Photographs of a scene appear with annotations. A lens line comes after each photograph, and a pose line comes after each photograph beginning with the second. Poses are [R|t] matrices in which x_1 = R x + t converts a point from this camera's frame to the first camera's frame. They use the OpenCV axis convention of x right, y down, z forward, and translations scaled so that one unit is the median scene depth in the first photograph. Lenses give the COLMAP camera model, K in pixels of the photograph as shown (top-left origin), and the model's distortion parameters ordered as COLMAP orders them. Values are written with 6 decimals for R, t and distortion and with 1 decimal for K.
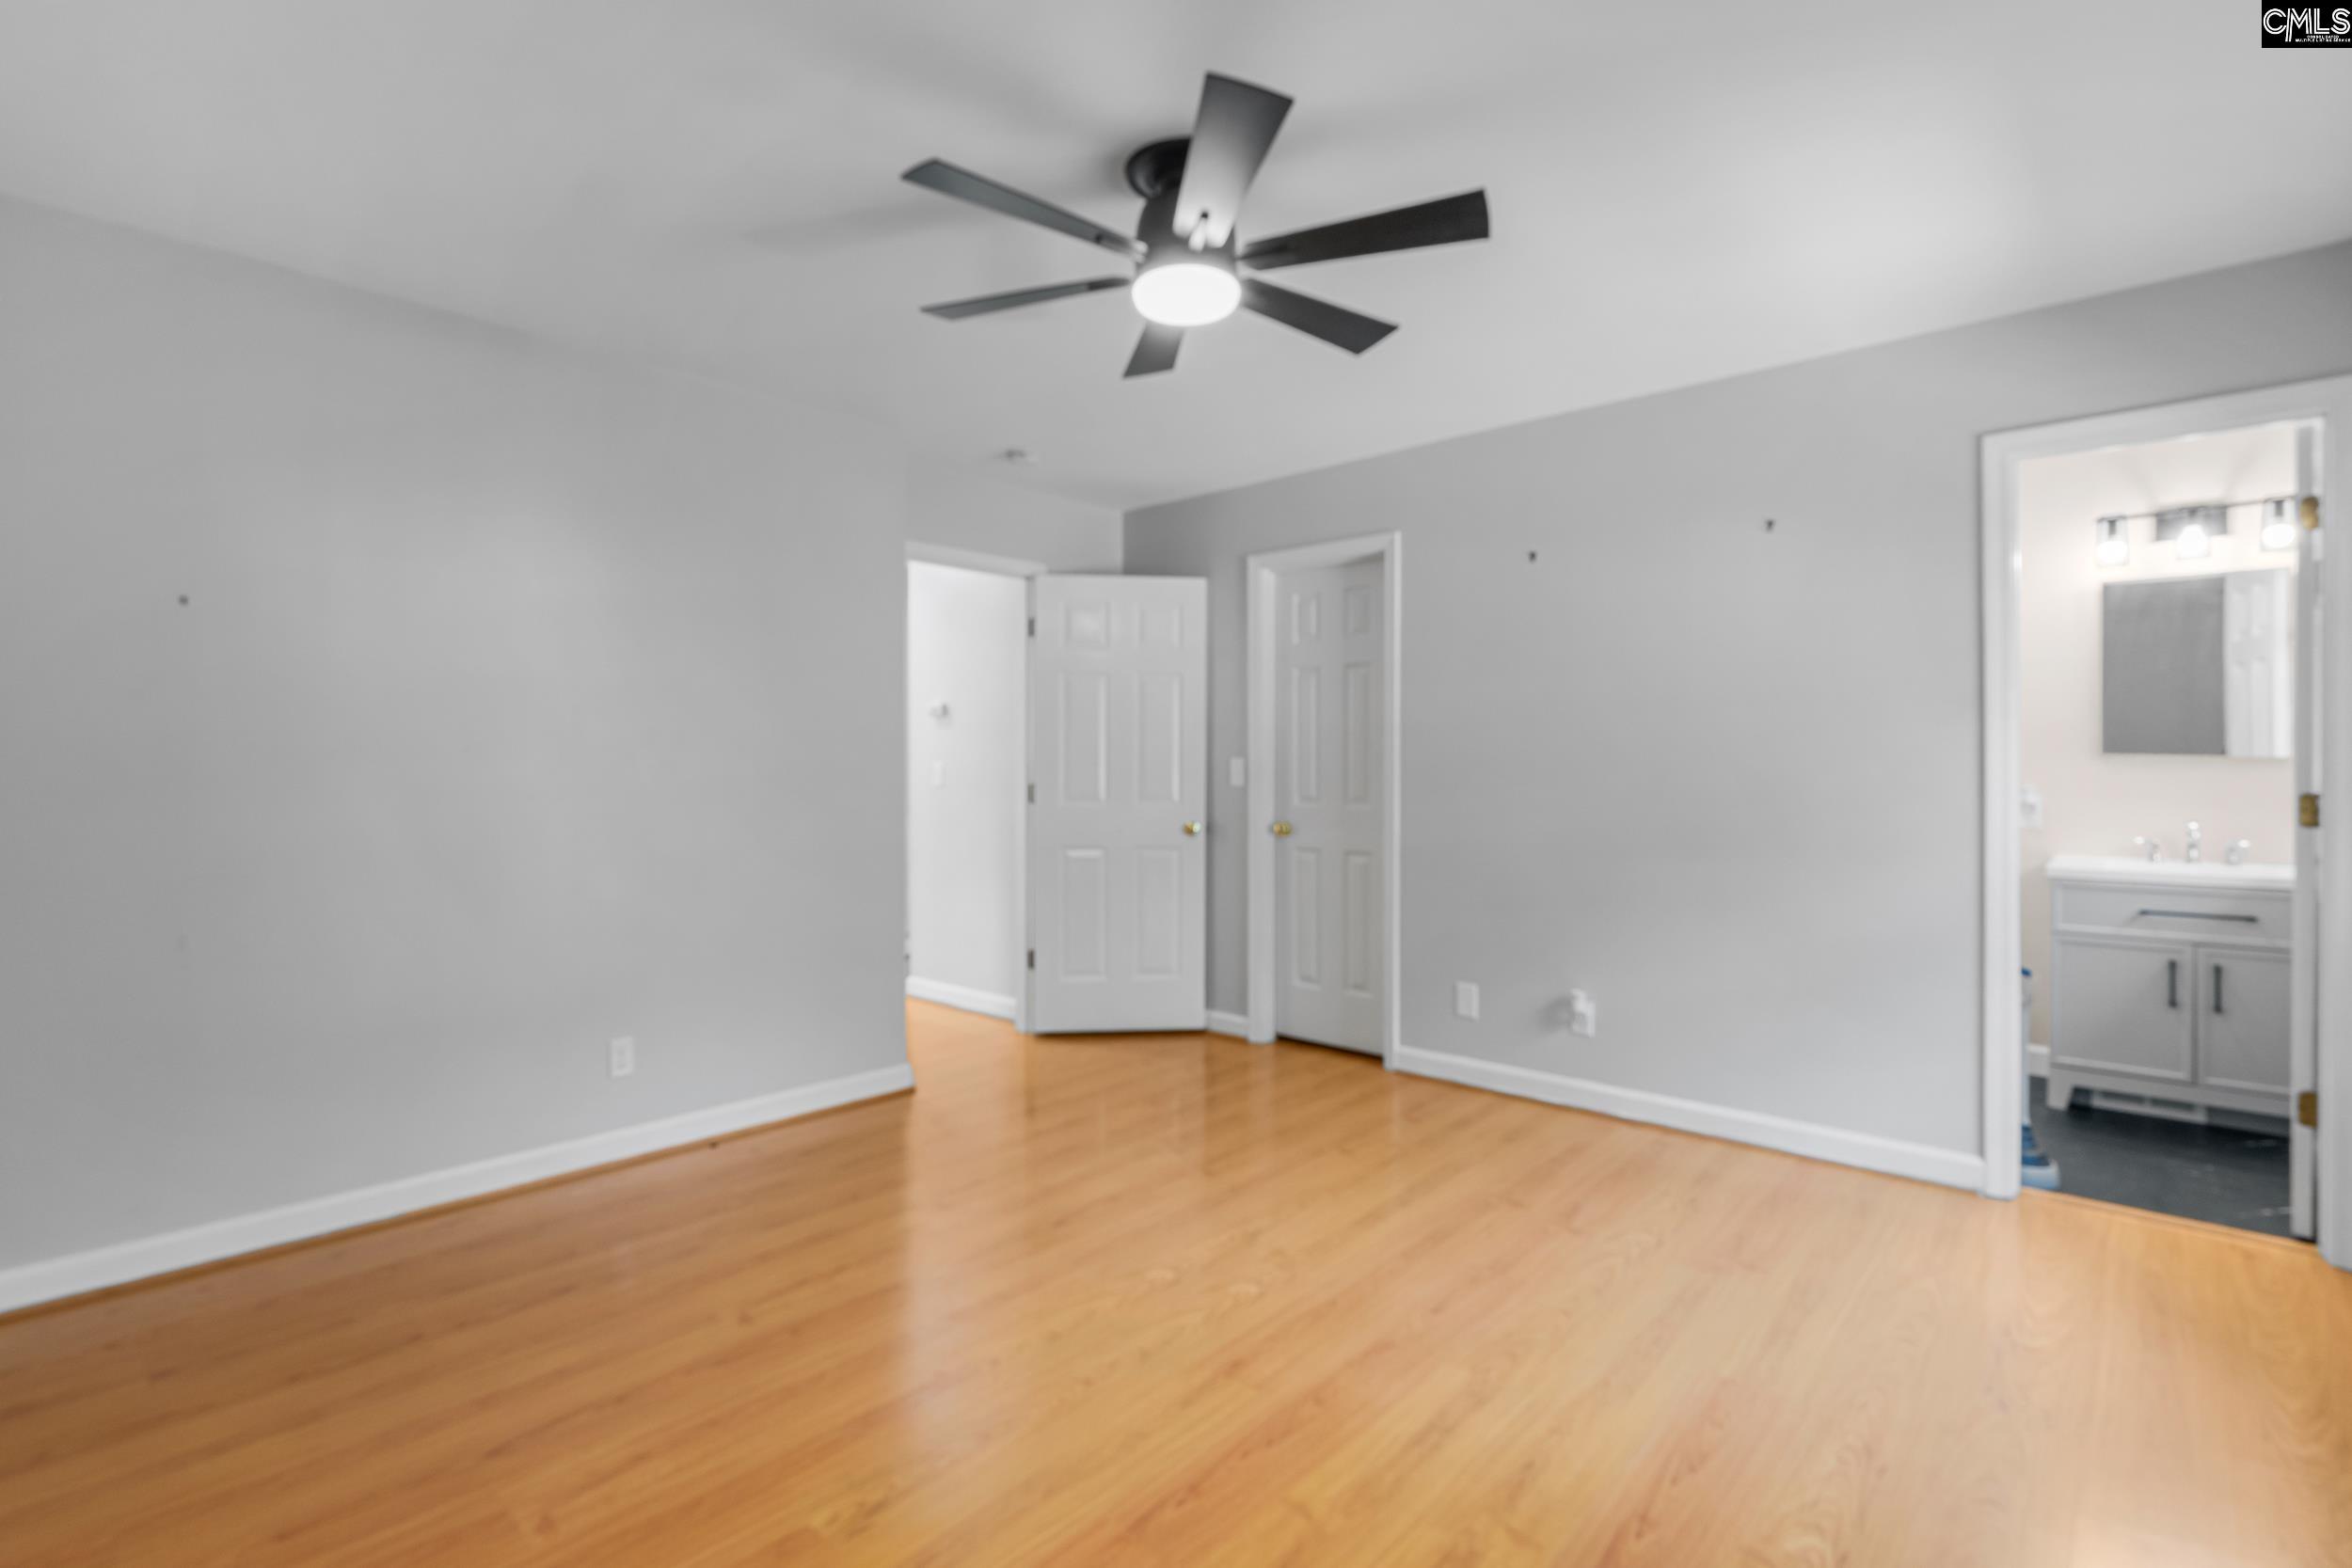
lens RADIAL K [[1095.6, 0, 1178.2], [0, 1095.6, 778.9], [0, 0, 1]] dist [-0.005486, -0.000554]
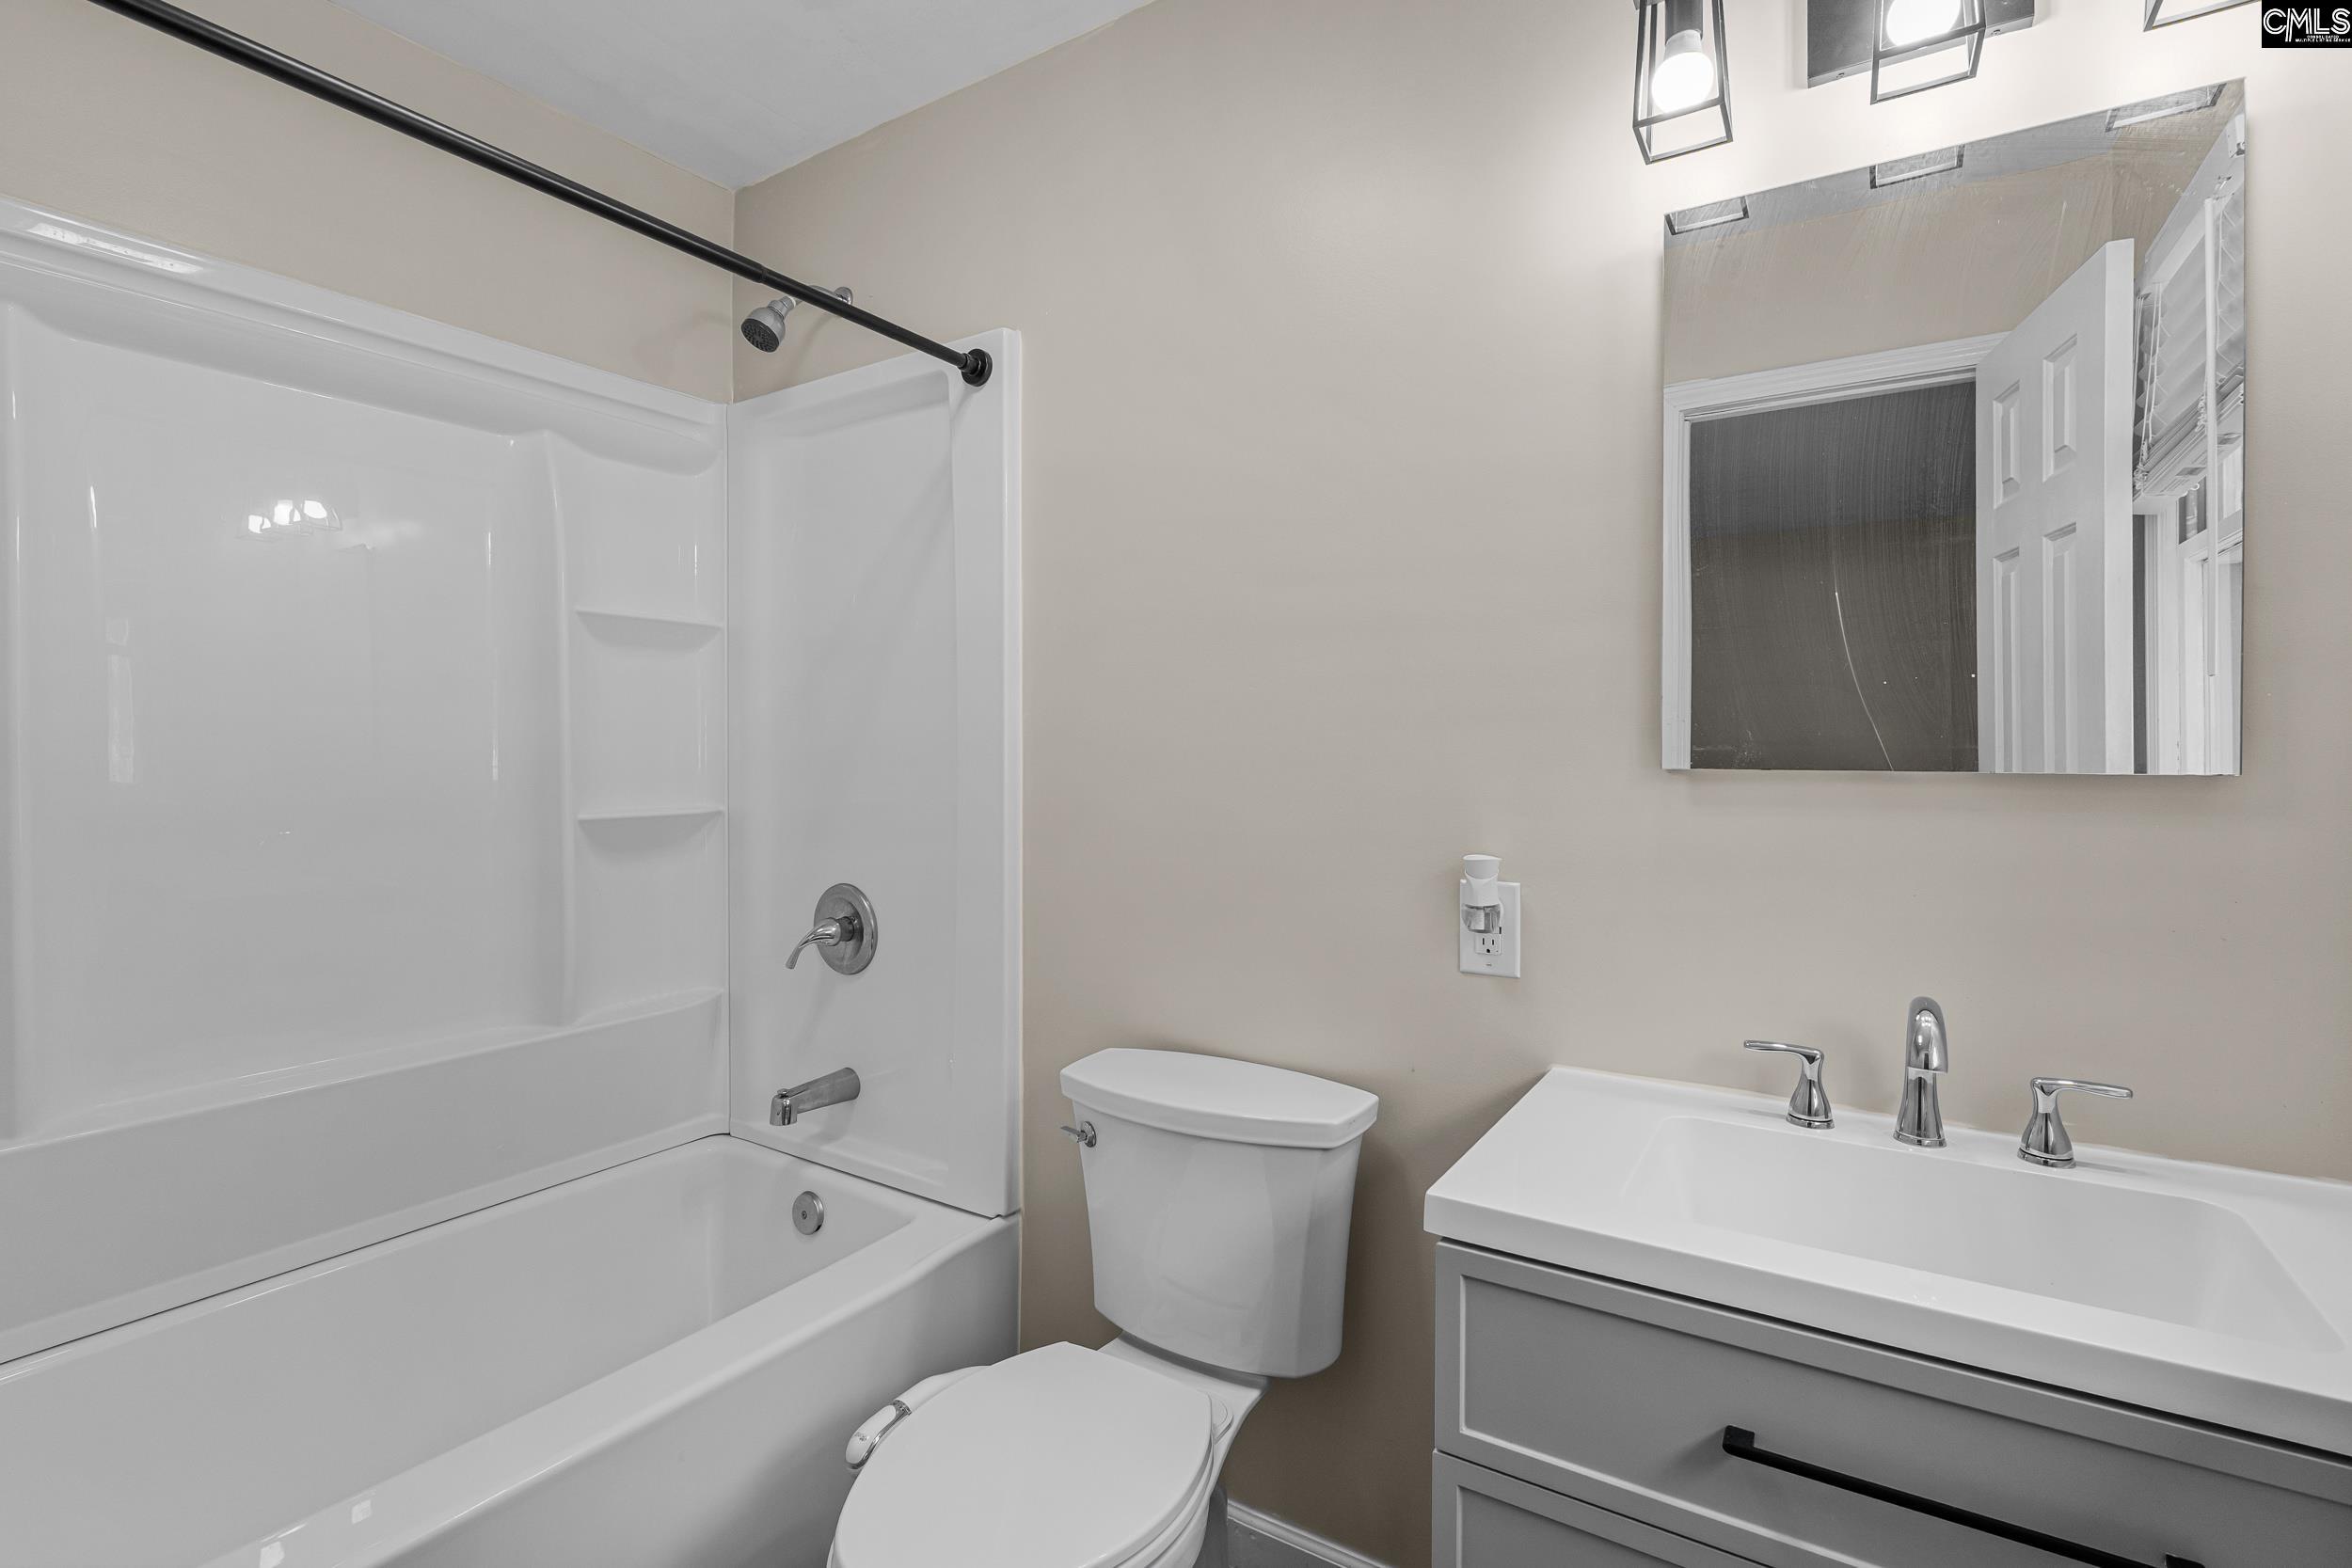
lens RADIAL K [[1095.6, 0, 1173.8], [0, 1095.6, 781.3], [0, 0, 1]] dist [-0.005486, -0.000554]
pose [[0.986066, 0.008041, 0.166163, 0.660243], [-0.006844, 0.999946, -0.007779, -0.014857], [-0.166216, 0.006533, 0.986068, 0.716107]]
